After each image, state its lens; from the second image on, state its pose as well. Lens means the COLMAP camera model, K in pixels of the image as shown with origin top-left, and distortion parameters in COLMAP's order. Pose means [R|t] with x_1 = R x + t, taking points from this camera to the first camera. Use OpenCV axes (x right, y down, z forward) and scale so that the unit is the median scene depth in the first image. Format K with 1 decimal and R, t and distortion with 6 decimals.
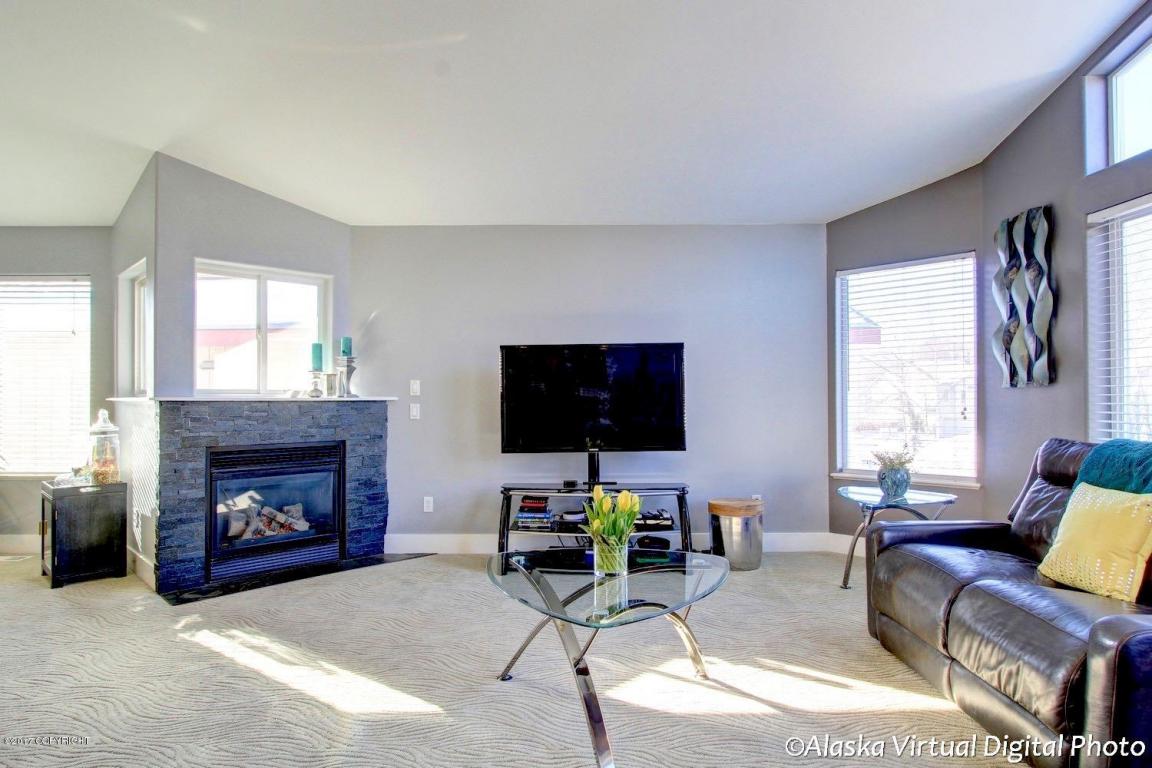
lens RADIAL K [[666.0, 0, 574.0], [0, 666.0, 391.2], [0, 0, 1]] dist [-0.004931, 0.000411]
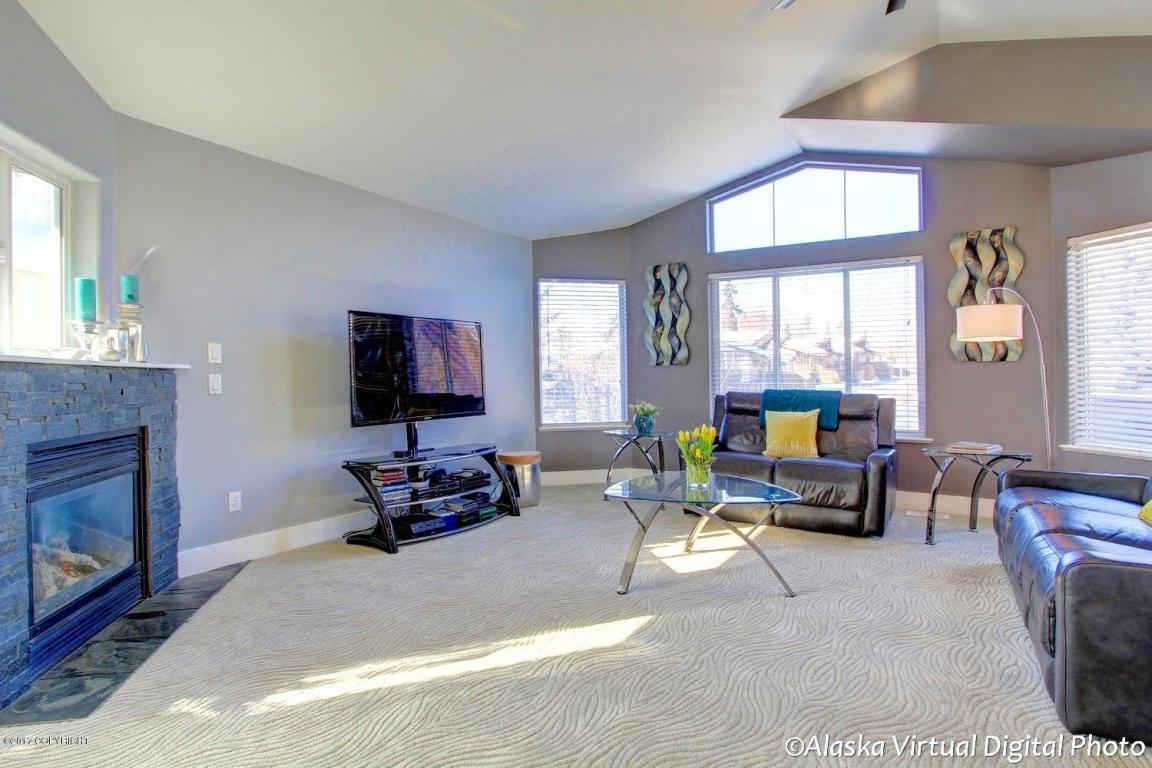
lens RADIAL K [[635.0, 0, 573.2], [0, 635.0, 362.6], [0, 0, 1]] dist [0.001814, 0.000834]
pose [[0.515725, 0.022216, 0.856466, -0.767376], [-0.002666, 0.999701, -0.024325, 0.026385], [-0.856750, 0.010261, 0.515630, 0.312921]]
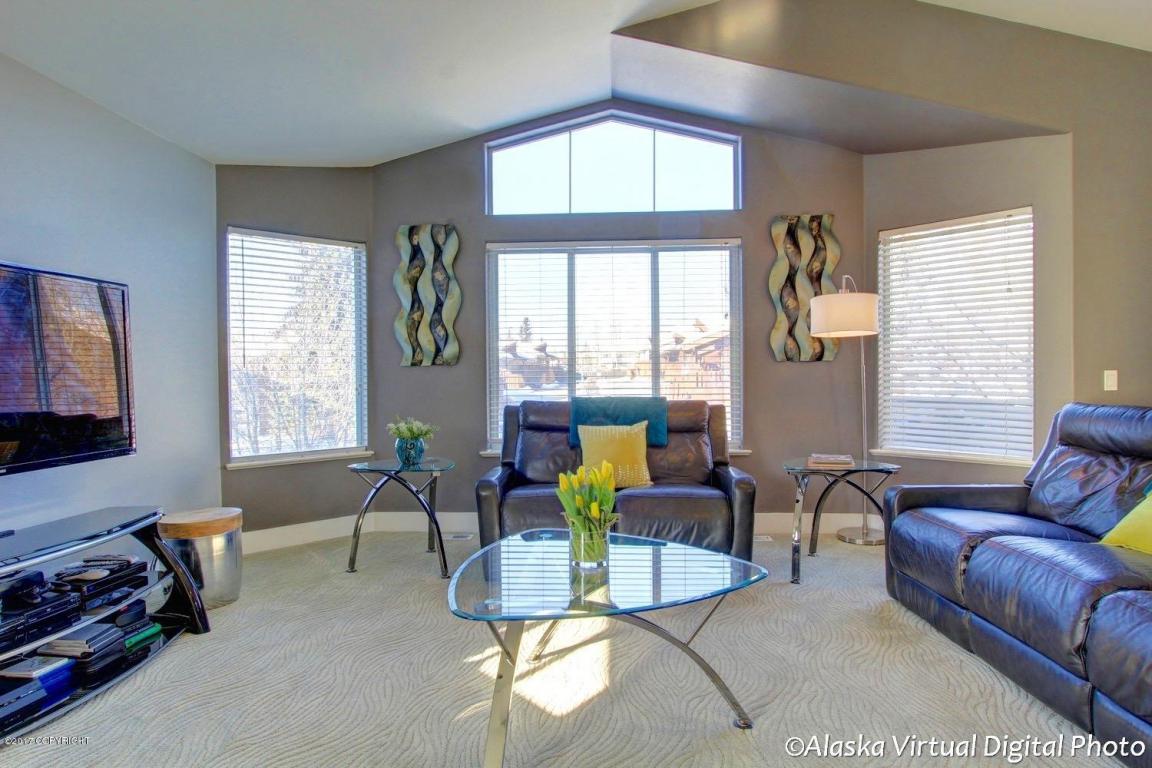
lens RADIAL K [[655.4, 0, 579.7], [0, 655.4, 369.4], [0, 0, 1]] dist [-0.005833, 0.000694]
pose [[0.038496, 0.018972, 0.999079, -0.480017], [0.007399, 0.999787, -0.019270, 0.025588], [-0.999231, 0.008134, 0.038347, 0.588821]]
